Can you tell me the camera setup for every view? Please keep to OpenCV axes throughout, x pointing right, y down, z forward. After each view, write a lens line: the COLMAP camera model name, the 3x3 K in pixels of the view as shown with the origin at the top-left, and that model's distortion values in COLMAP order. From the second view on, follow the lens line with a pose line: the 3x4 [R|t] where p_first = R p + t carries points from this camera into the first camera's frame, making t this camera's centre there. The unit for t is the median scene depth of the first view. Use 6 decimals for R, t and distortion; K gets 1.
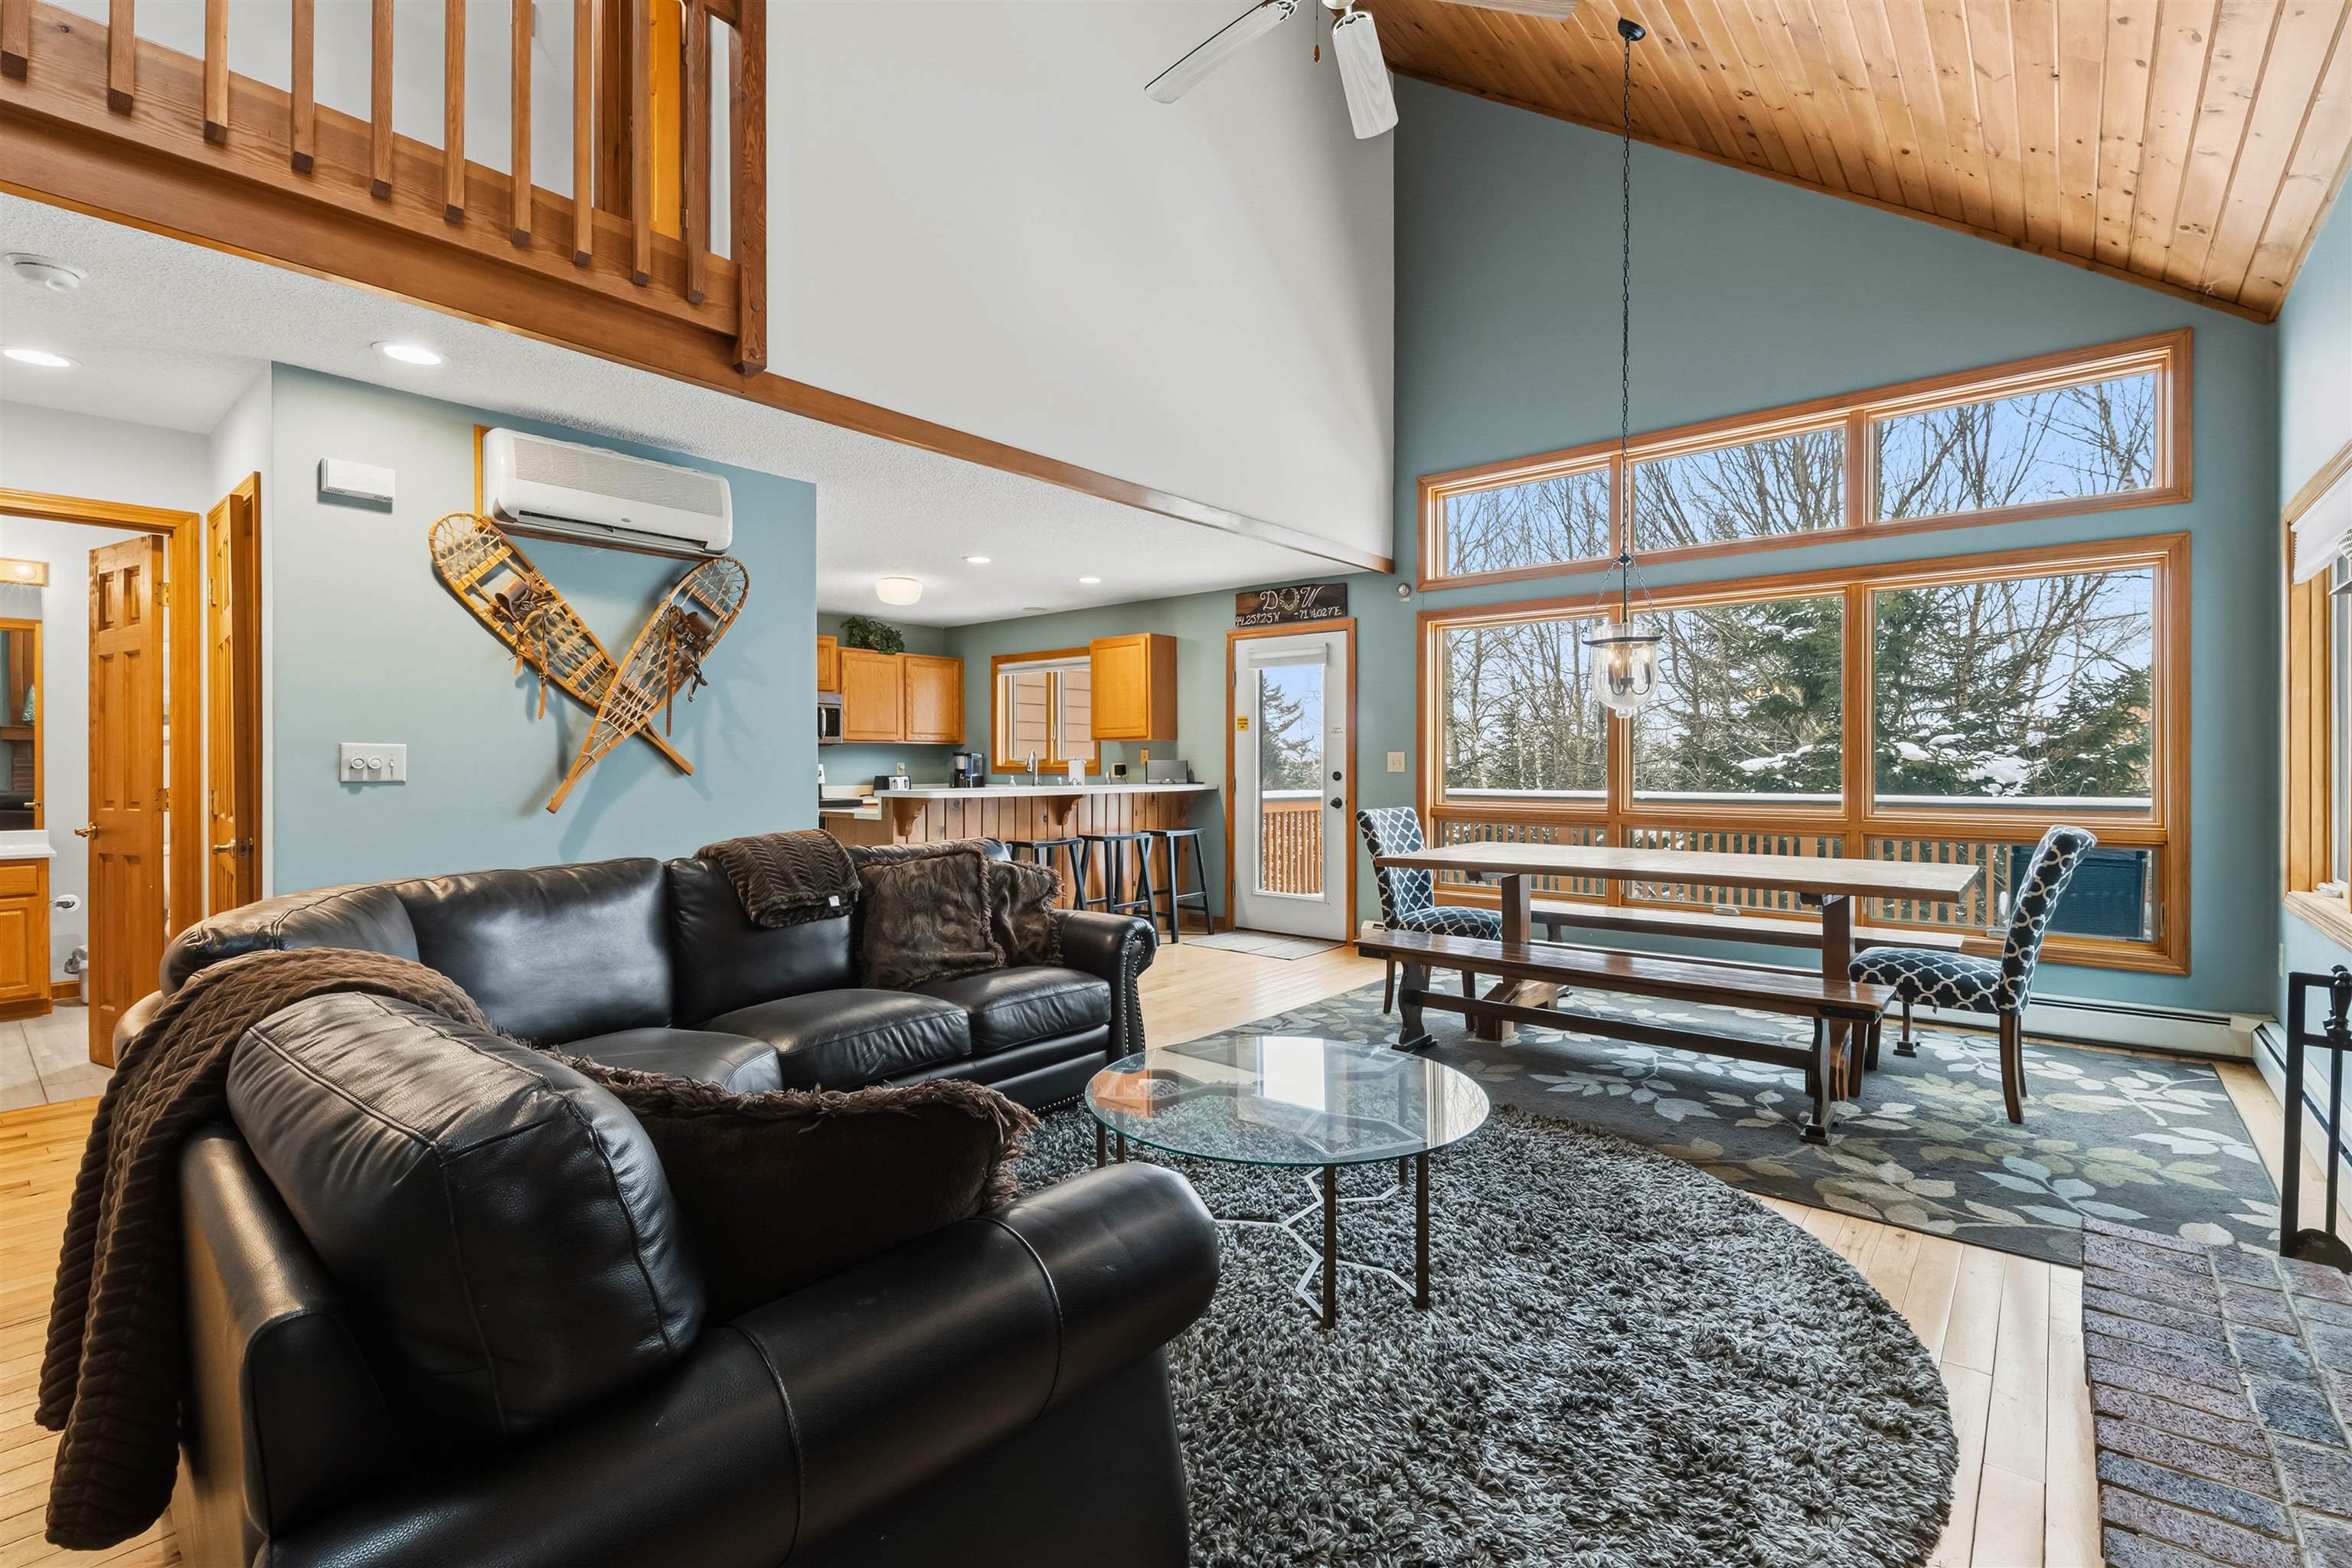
lens RADIAL K [[1048.2, 0, 1192.0], [0, 1048.2, 763.4], [0, 0, 1]] dist [0.002645, 0.000091]
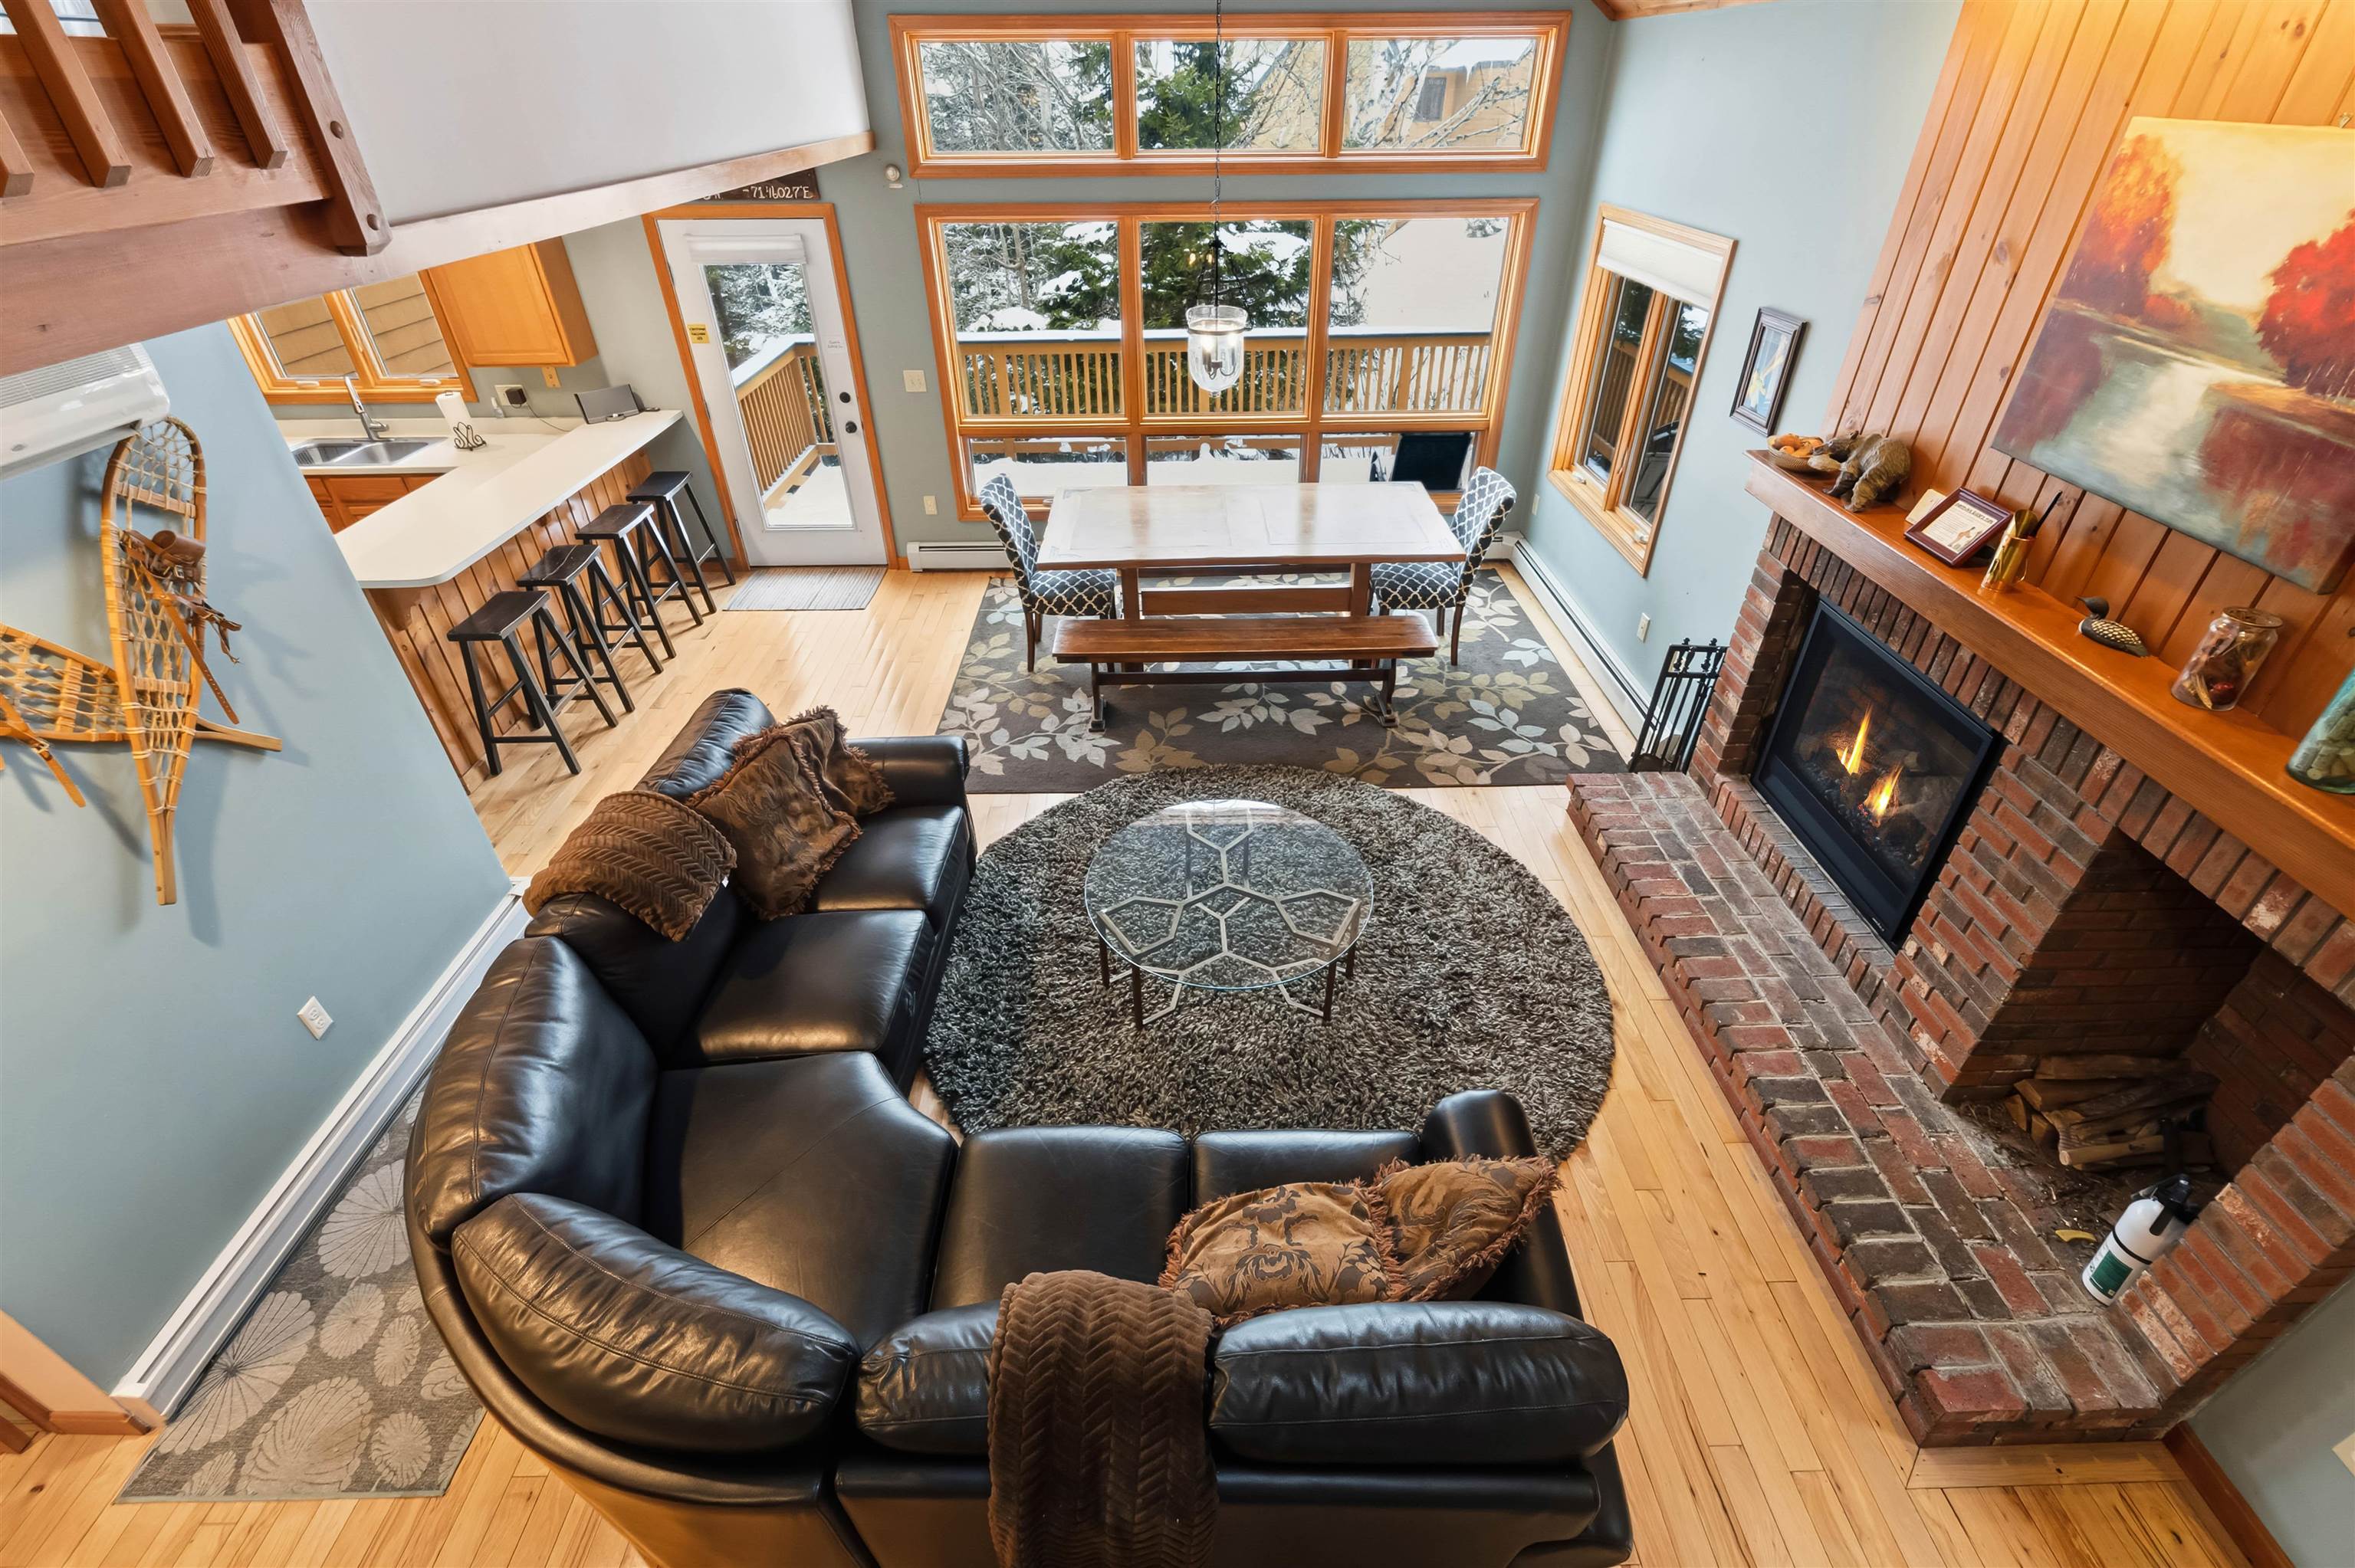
lens RADIAL K [[1011.2, 0, 1198.8], [0, 1011.2, 768.2], [0, 0, 1]] dist [0.018350, -0.012240]
pose [[0.751659, -0.372230, 0.544475, -0.324512], [0.004521, 0.828411, 0.560102, -0.299083], [-0.659536, -0.418544, 0.624366, 0.131430]]
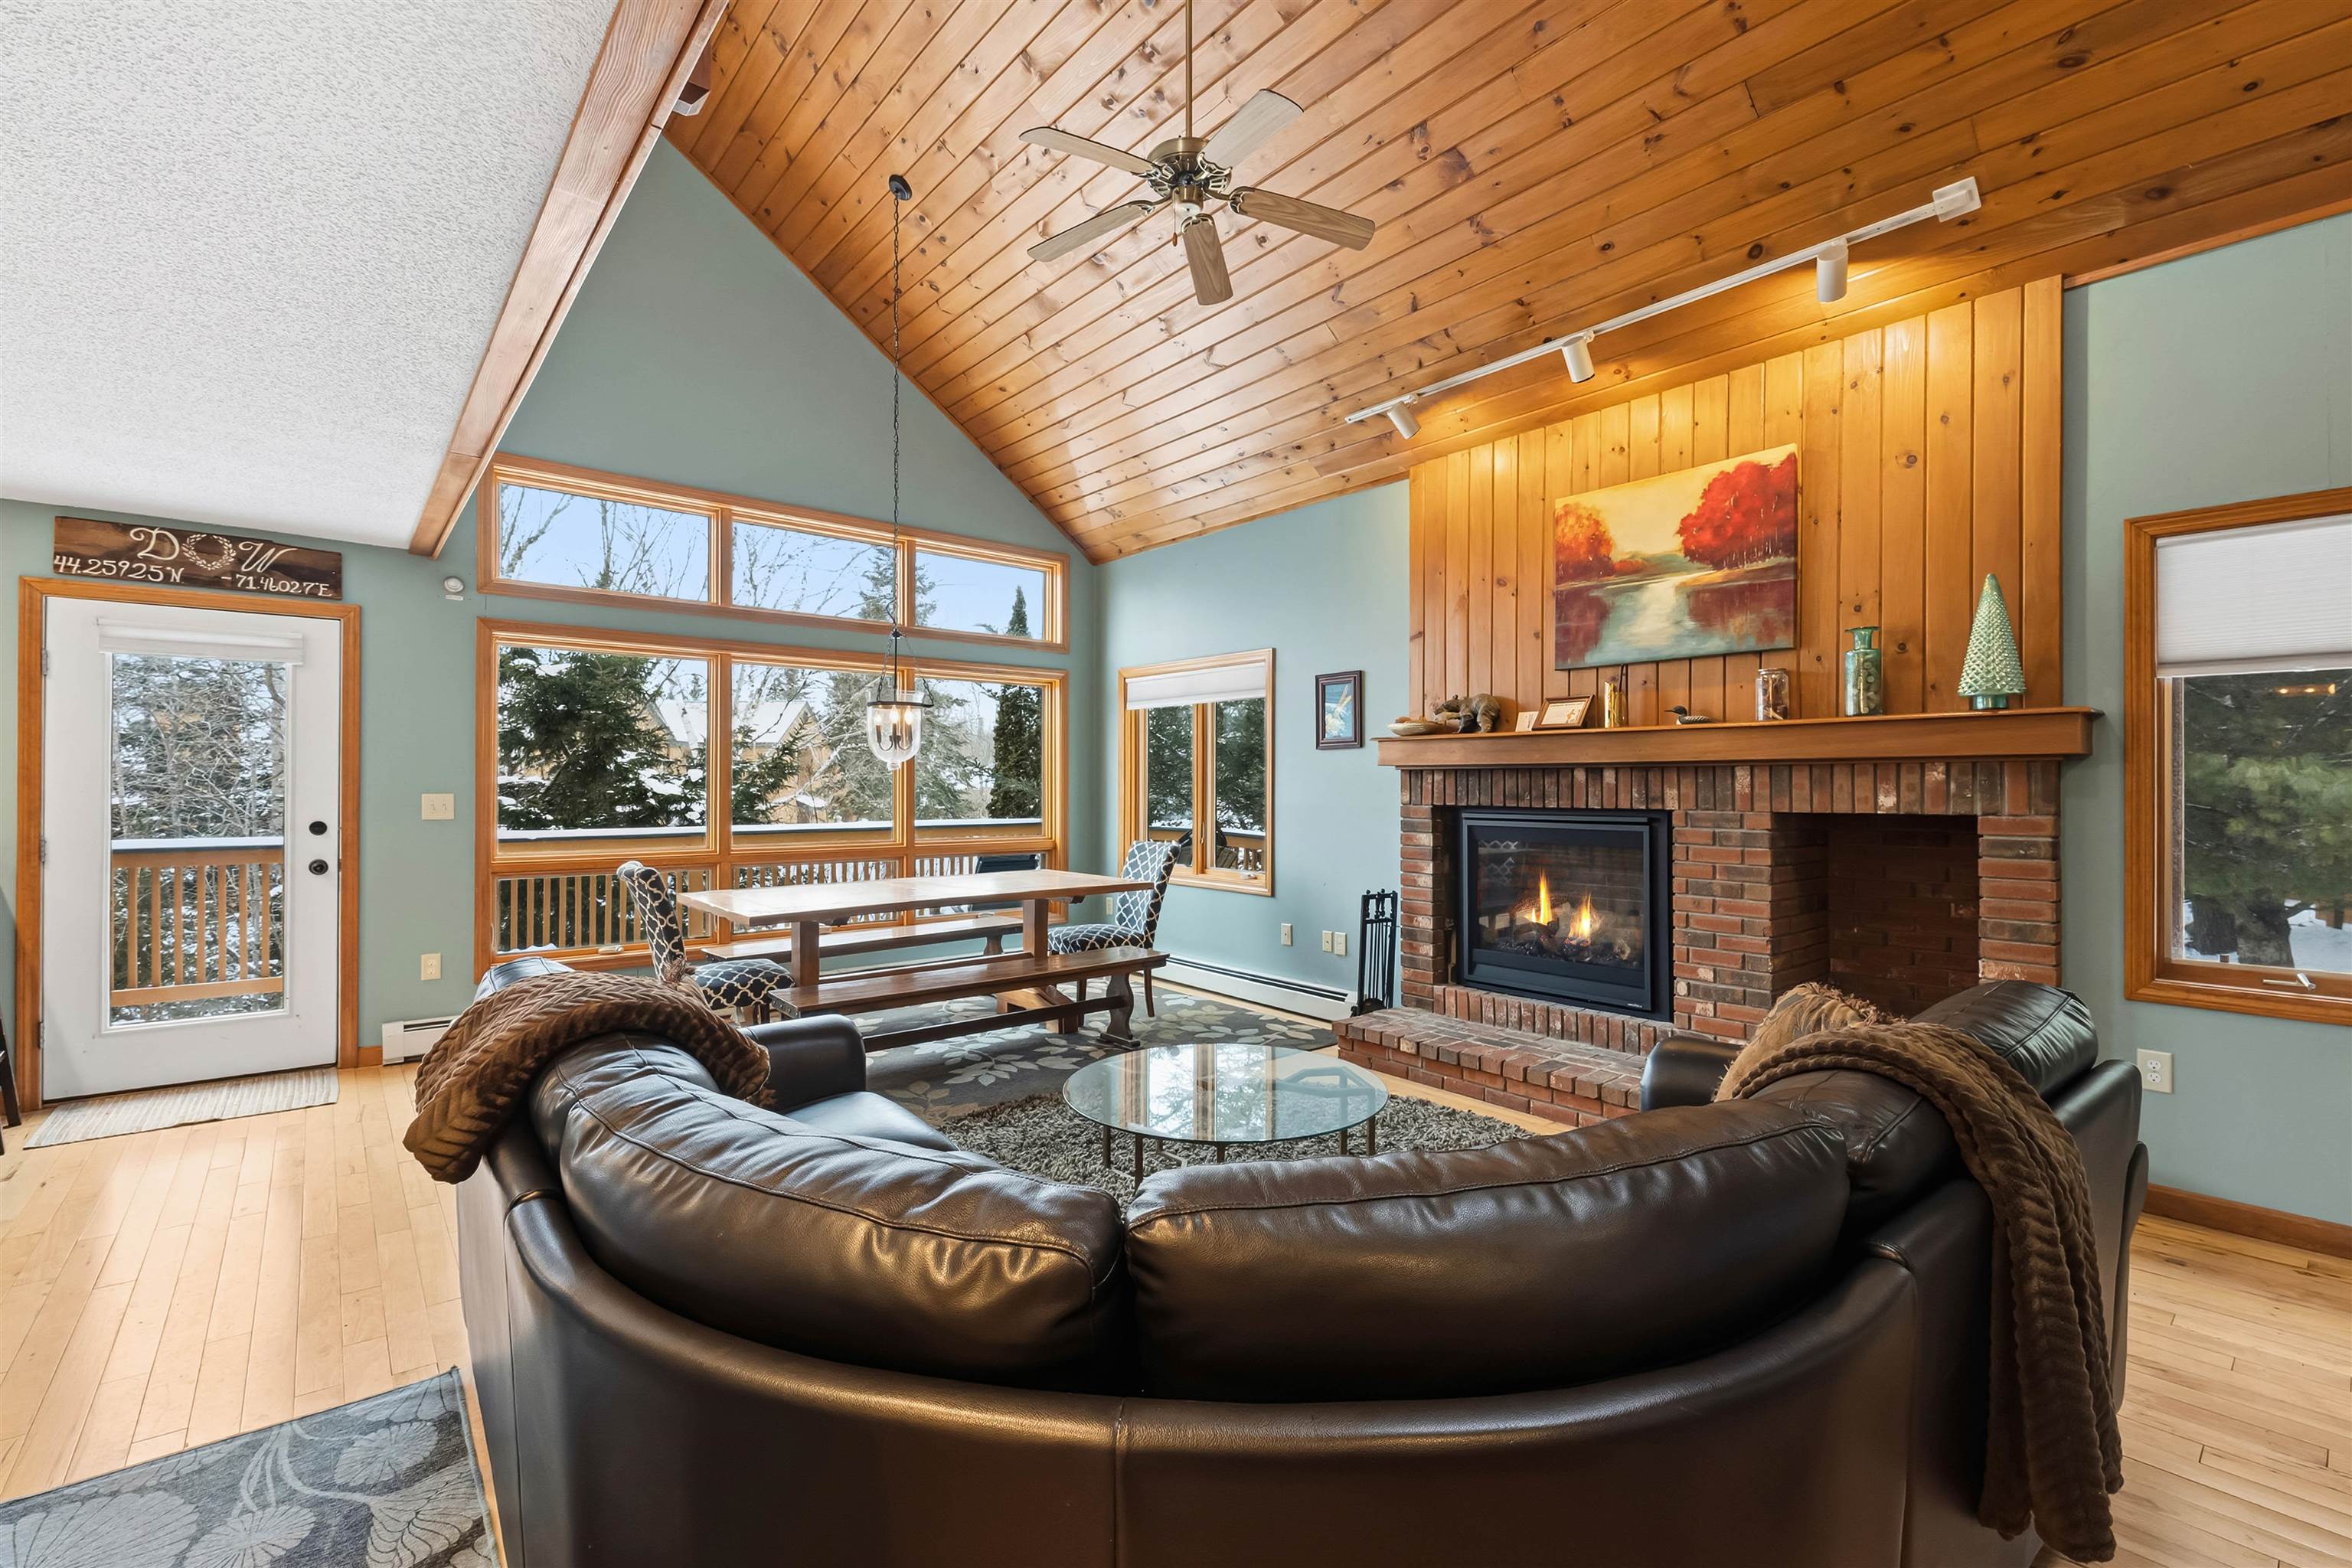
lens RADIAL K [[1015.8, 0, 1181.0], [0, 1015.8, 767.8], [0, 0, 1]] dist [0.020466, -0.011585]
pose [[0.173363, 0.016415, 0.984721, -0.588511], [-0.001269, 0.999864, -0.016444, -0.023622], [-0.984857, 0.001601, 0.173360, 0.442848]]
